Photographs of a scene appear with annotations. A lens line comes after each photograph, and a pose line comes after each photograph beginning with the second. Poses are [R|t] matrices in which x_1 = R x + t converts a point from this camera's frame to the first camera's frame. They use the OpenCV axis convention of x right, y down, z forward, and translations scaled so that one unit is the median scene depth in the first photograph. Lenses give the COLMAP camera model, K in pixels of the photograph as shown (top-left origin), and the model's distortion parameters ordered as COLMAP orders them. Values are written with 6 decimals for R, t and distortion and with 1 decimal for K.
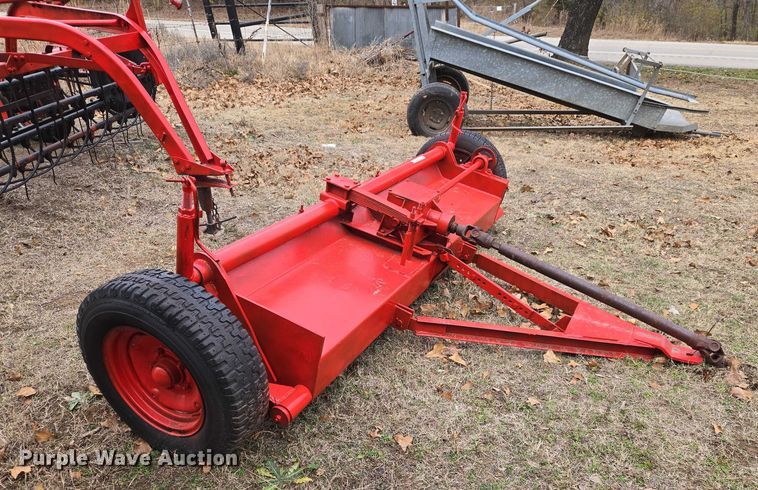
lens RADIAL K [[559.5, 0, 427.7], [0, 559.5, 299.0], [0, 0, 1]] dist [0.089557, -0.089945]
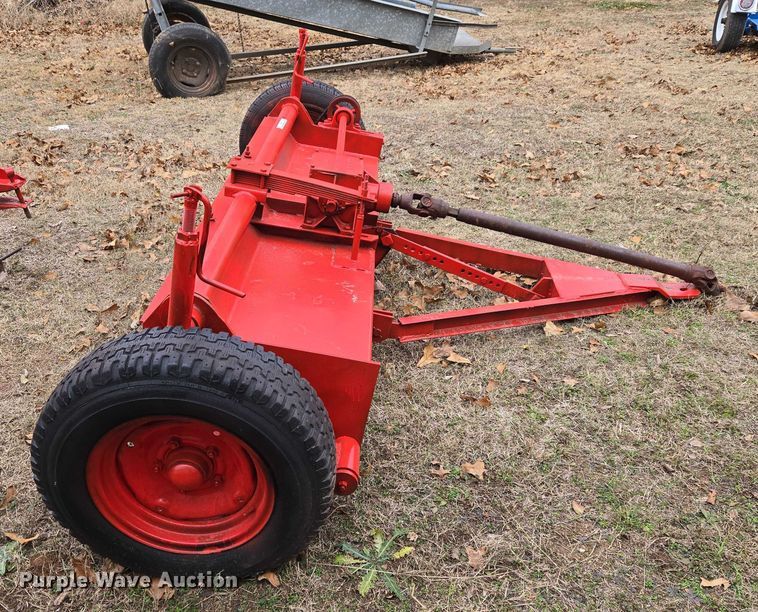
lens RADIAL K [[714.9, 0, 376.9], [0, 714.9, 316.2], [0, 0, 1]] dist [0.096948, -0.112656]
pose [[0.924190, -0.232495, 0.303016, -0.315408], [0.223023, 0.972575, 0.066013, -0.040812], [-0.310053, 0.006571, 0.950696, 0.056297]]
